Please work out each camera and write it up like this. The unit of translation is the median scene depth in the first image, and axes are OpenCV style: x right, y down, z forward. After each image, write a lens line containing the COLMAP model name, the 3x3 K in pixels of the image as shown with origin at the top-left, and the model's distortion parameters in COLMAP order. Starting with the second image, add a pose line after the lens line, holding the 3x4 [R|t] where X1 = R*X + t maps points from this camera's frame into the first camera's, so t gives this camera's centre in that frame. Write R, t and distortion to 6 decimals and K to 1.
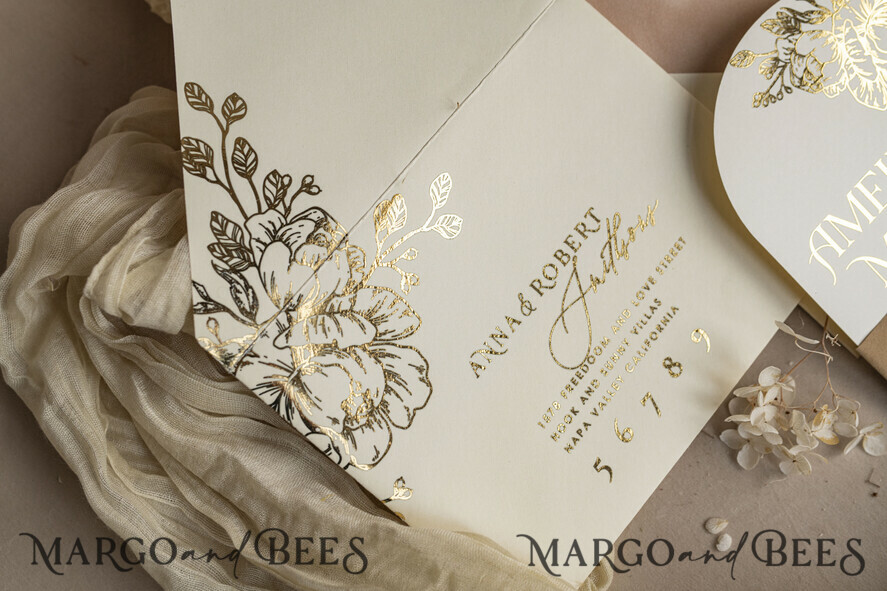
lens RADIAL K [[1333.5, 0, 457.1], [0, 1333.5, 292.6], [0, 0, 1]] dist [-0.035560, 0.000000]
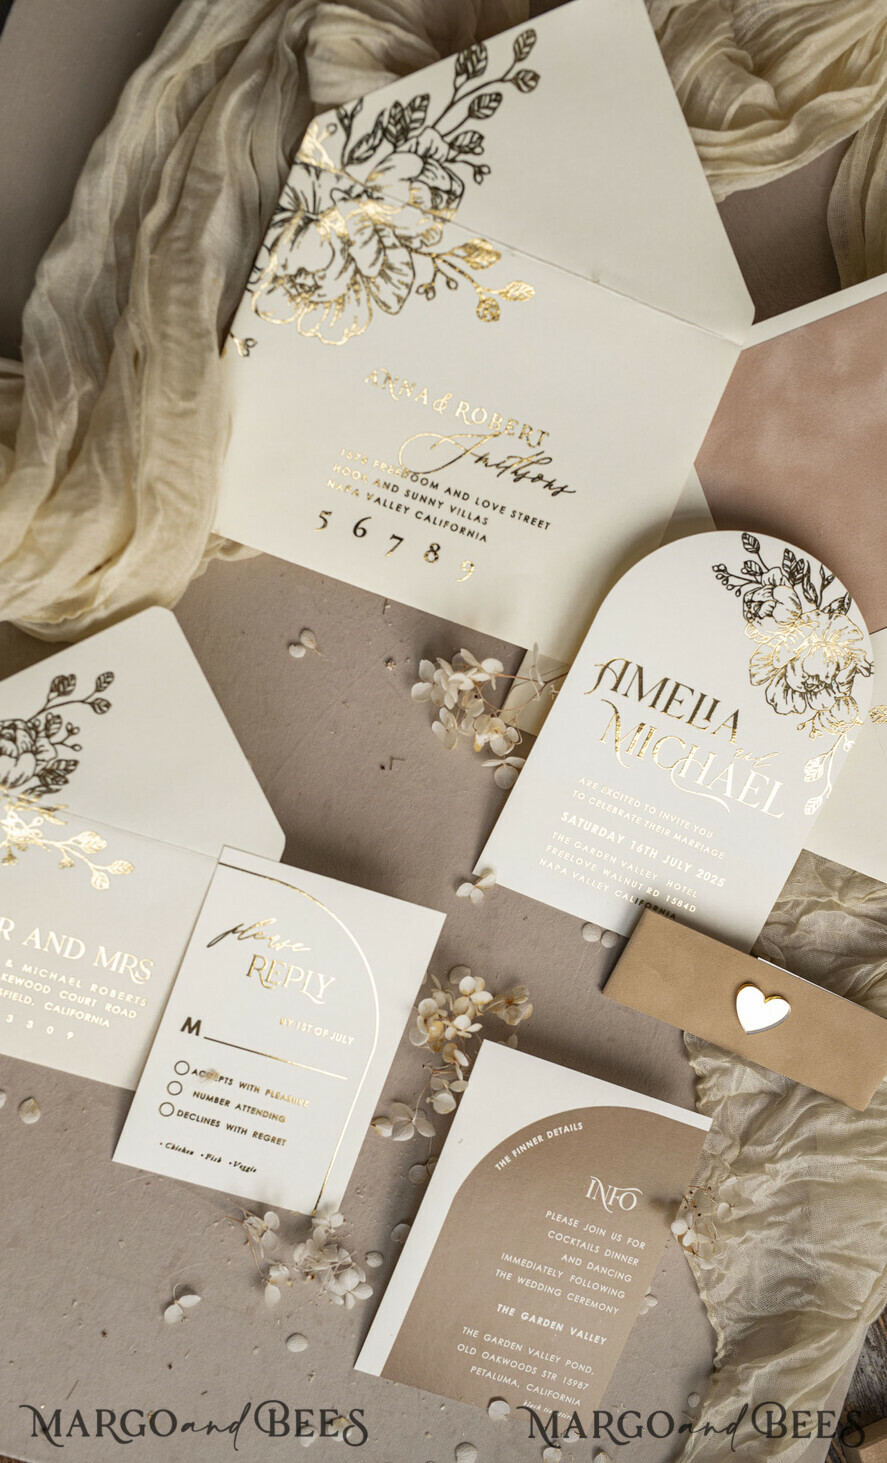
lens RADIAL K [[2124.5, 0, 449.1], [0, 2124.5, 761.7], [0, 0, 1]] dist [-0.028966, 0.000000]
pose [[0.325227, 0.936600, 0.130412, 0.105427], [-0.945619, 0.321283, 0.050814, 0.010662], [0.005693, -0.139847, 0.990157, -0.778510]]
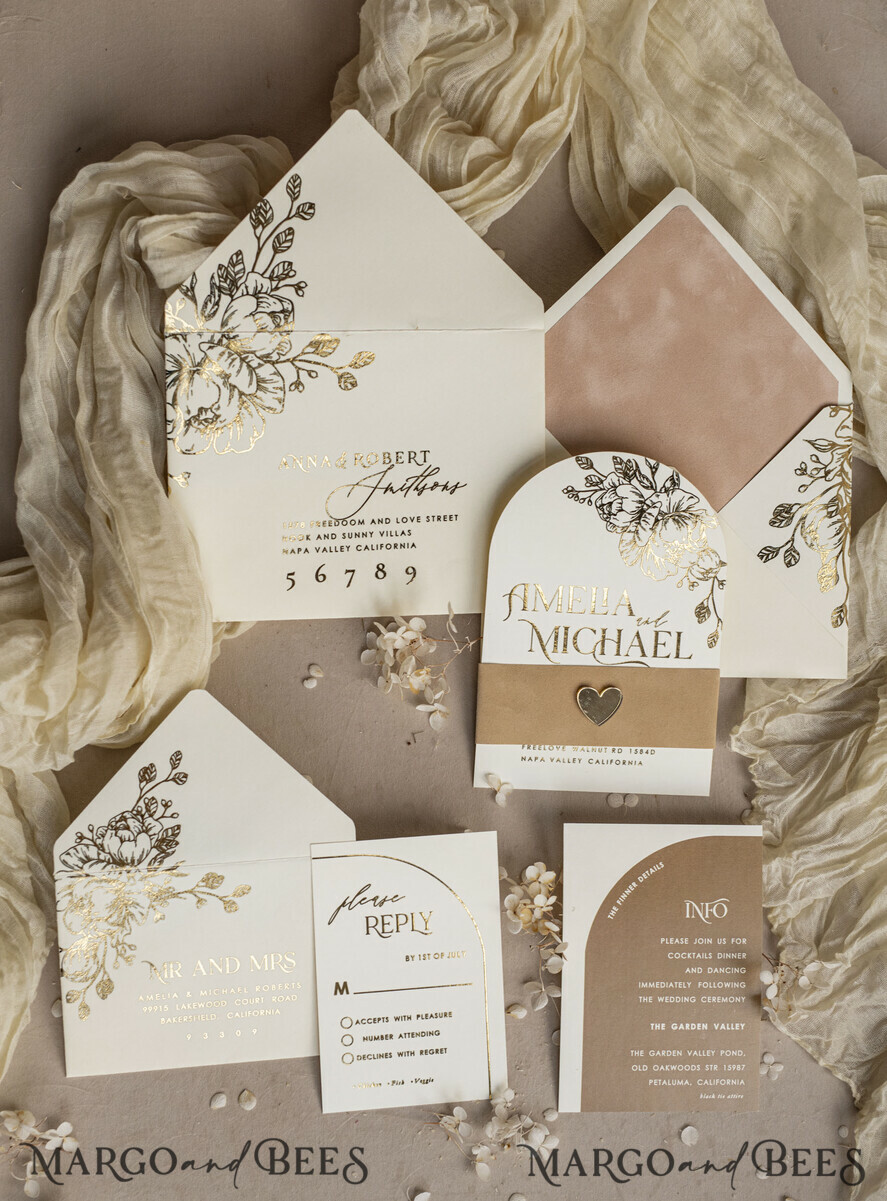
lens RADIAL K [[2080.6, 0, 447.5], [0, 2080.6, 608.0], [0, 0, 1]] dist [-0.027814, 0.000000]
pose [[0.661209, 0.749794, 0.024729, 0.193123], [-0.749765, 0.659342, 0.055863, -0.096972], [0.025581, -0.055477, 0.998132, -1.219923]]
